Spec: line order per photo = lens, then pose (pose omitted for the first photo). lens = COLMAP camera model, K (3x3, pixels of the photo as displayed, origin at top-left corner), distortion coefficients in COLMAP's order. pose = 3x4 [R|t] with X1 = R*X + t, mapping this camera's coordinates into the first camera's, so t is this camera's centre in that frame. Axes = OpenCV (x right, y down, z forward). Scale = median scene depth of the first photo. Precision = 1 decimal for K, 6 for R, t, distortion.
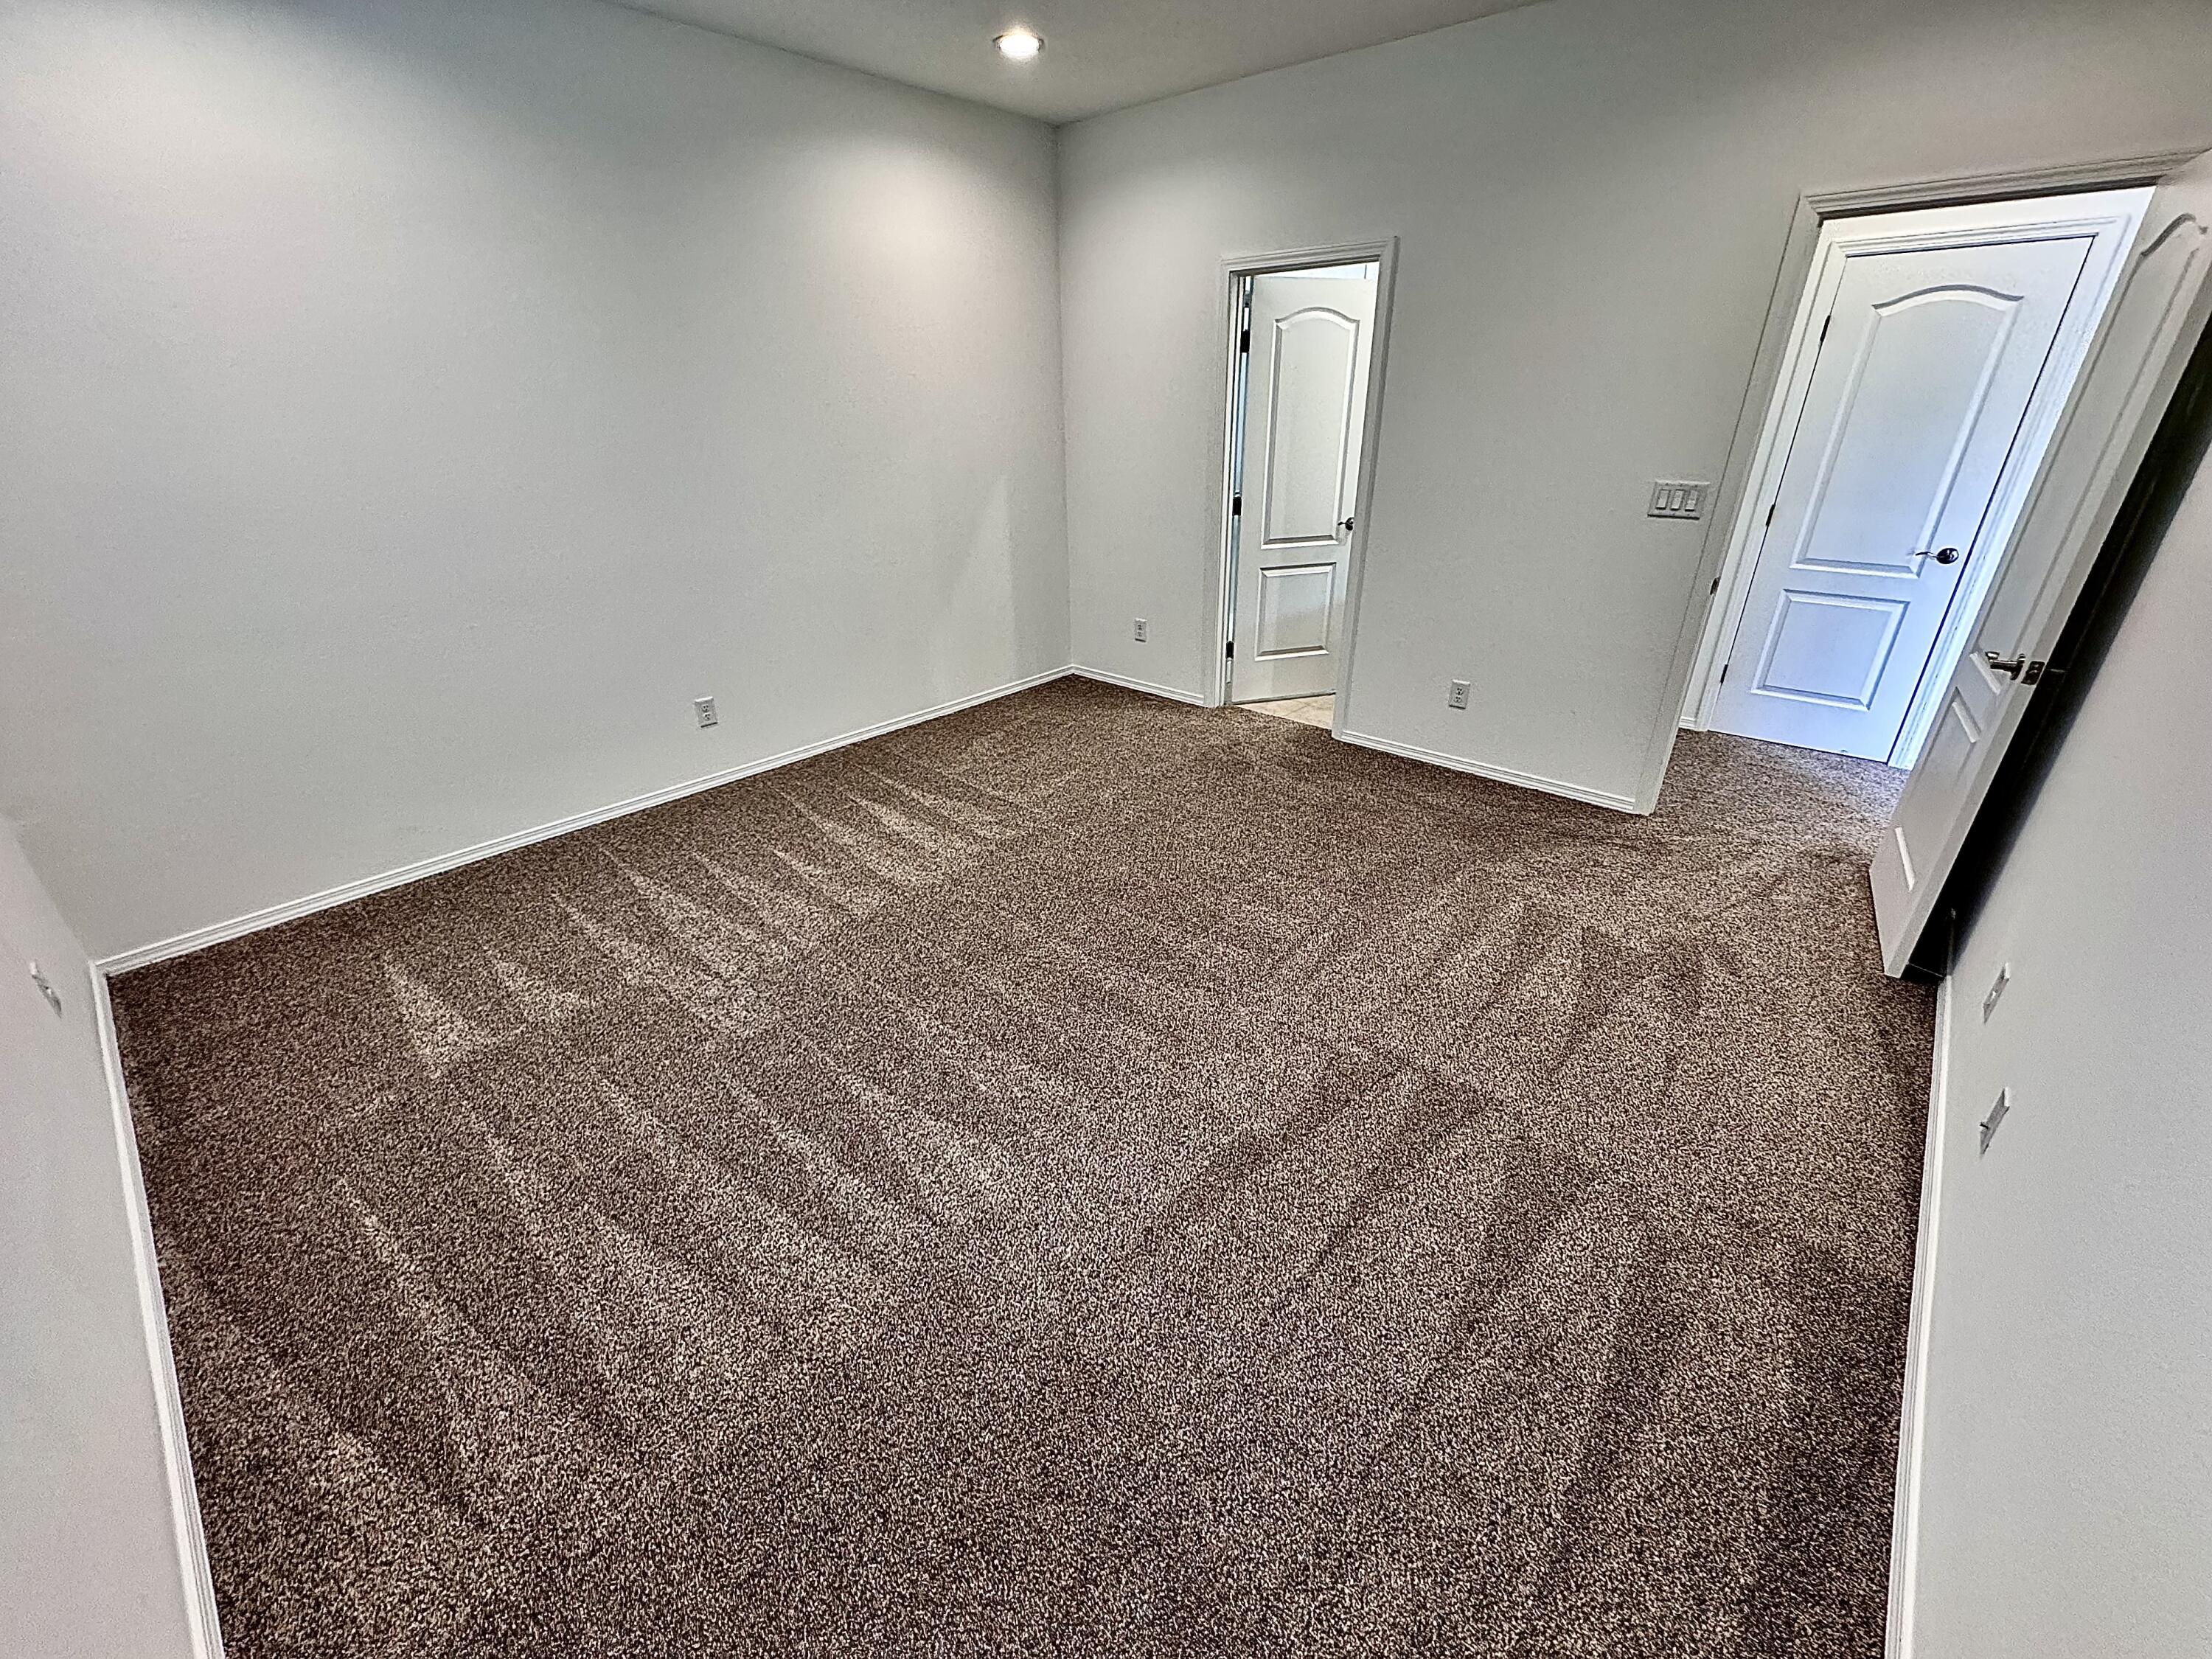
lens RADIAL K [[886.4, 0, 1108.1], [0, 886.4, 822.7], [0, 0, 1]] dist [-0.002141, -0.000365]
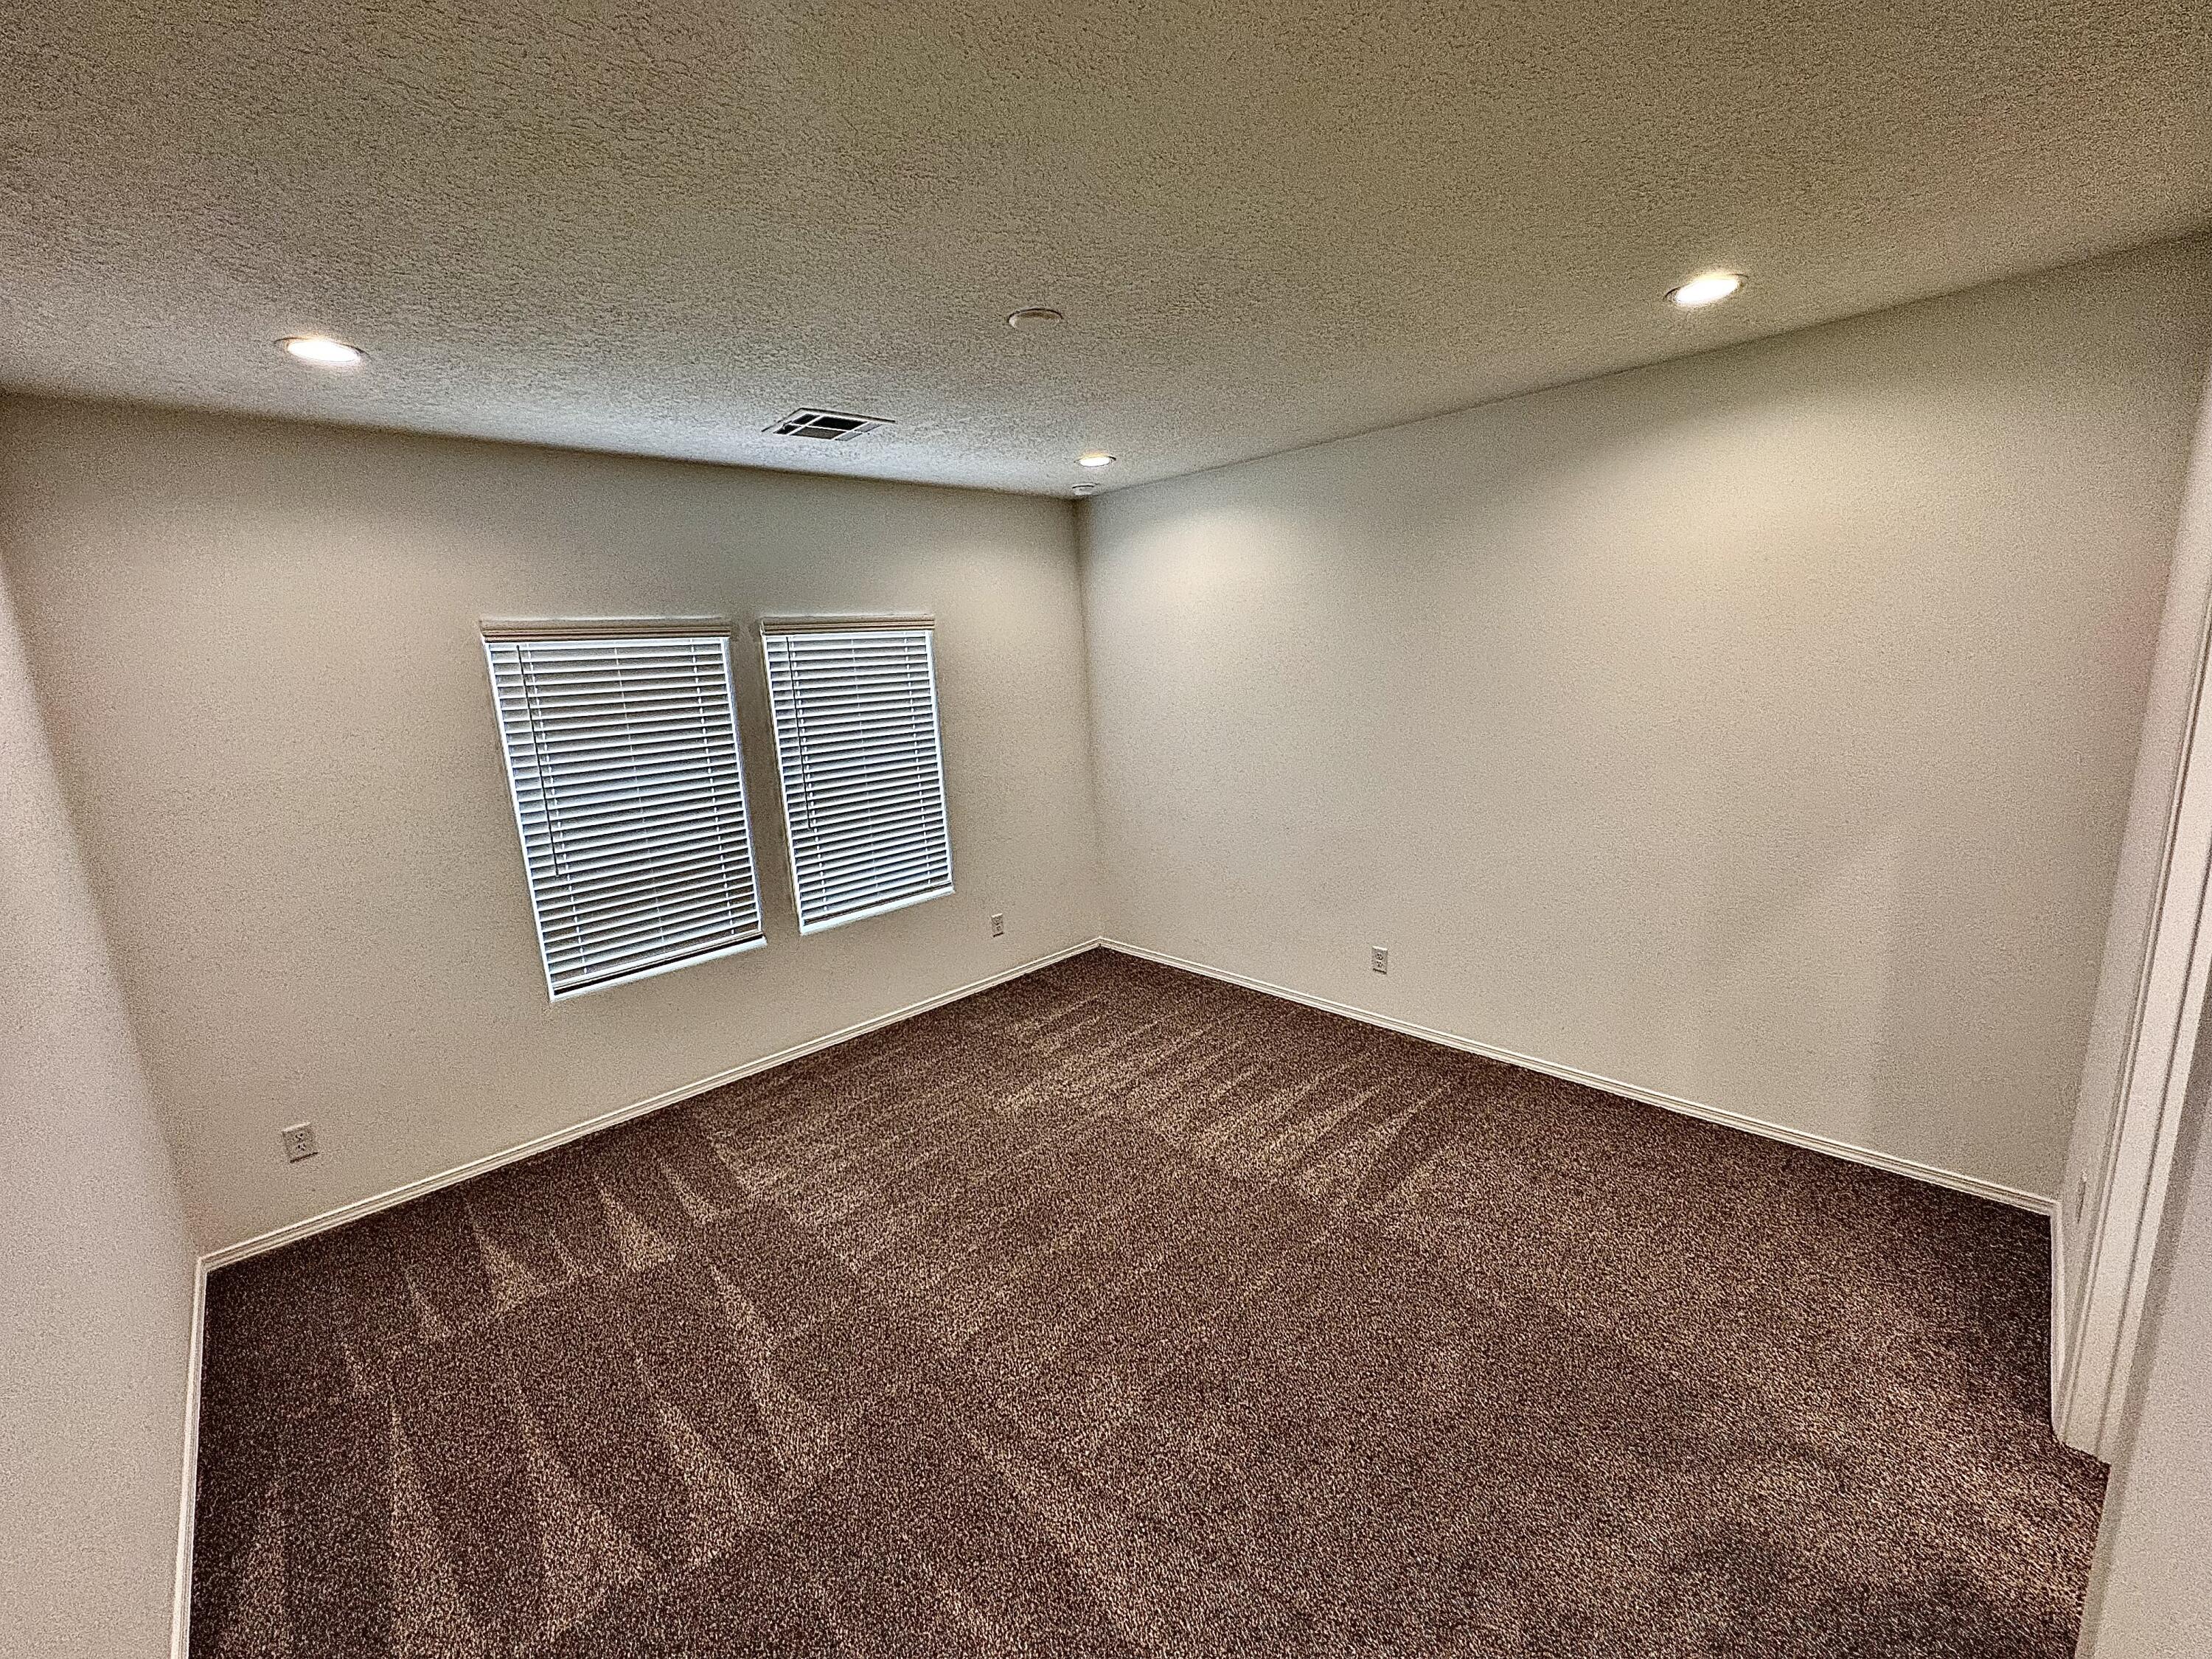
lens RADIAL K [[886.4, 0, 1108.1], [0, 886.4, 822.7], [0, 0, 1]] dist [-0.002141, -0.000365]
pose [[-0.056835, 0.195796, -0.978996, 0.734769], [-0.399318, 0.894275, 0.202034, -0.439777], [0.915049, 0.402413, 0.027358, 0.720864]]
